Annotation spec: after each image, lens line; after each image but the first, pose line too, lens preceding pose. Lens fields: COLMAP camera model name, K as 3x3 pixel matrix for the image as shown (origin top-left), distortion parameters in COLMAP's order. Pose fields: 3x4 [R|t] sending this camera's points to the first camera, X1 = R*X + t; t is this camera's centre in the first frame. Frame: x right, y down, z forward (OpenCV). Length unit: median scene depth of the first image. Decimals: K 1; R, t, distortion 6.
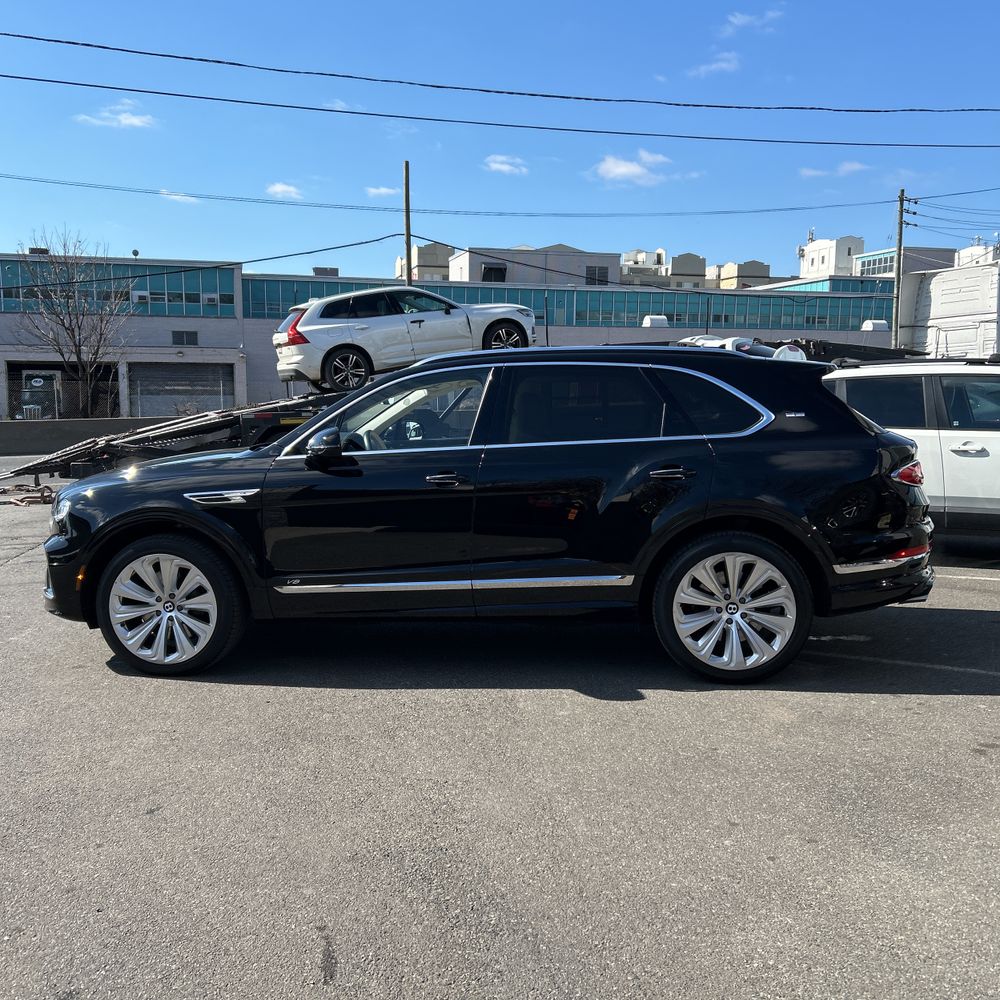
lens RADIAL K [[1021.3, 0, 495.3], [0, 1021.3, 502.3], [0, 0, 1]] dist [0.013743, 0.000000]
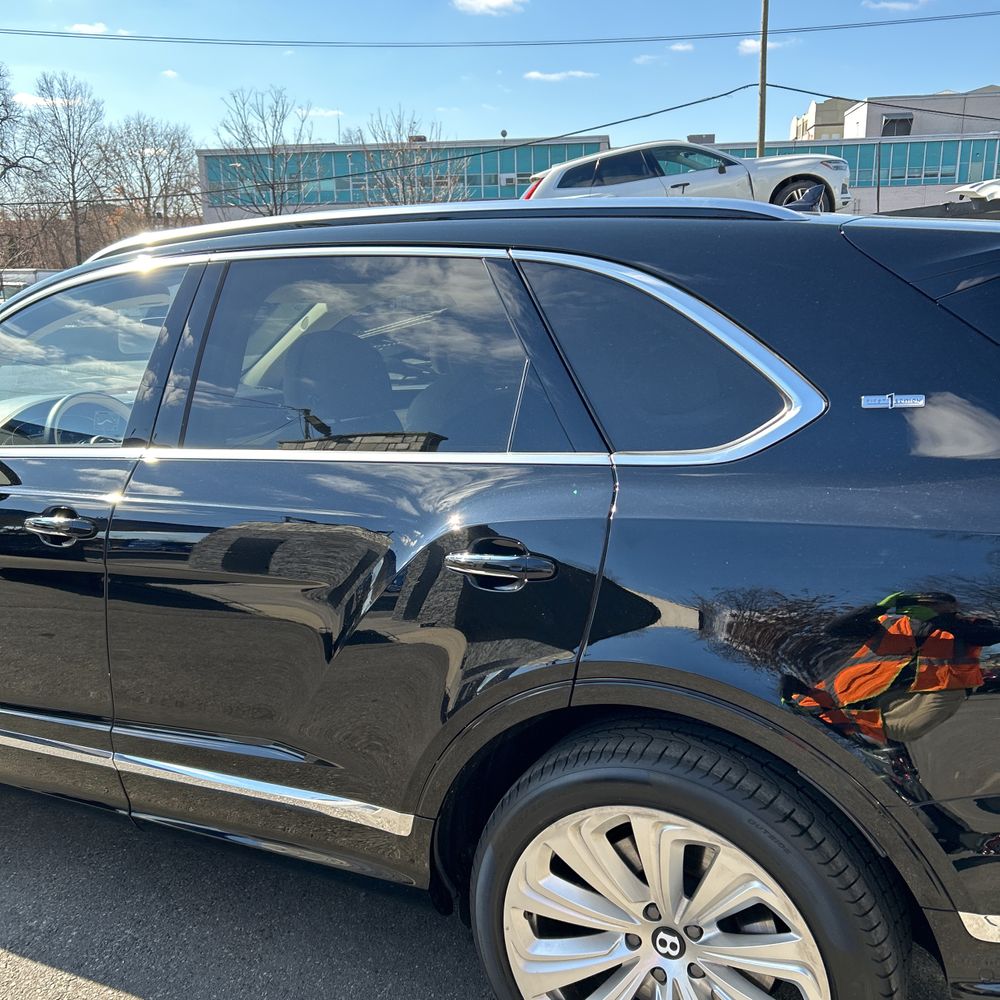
lens RADIAL K [[1021.3, 0, 509.9], [0, 1021.3, 504.4], [0, 0, 1]] dist [0.013743, 0.000000]
pose [[0.933292, 0.052811, -0.355214, 0.091084], [-0.010705, 0.992780, 0.119474, -0.027495], [0.358959, -0.107701, 0.927119, 0.202798]]
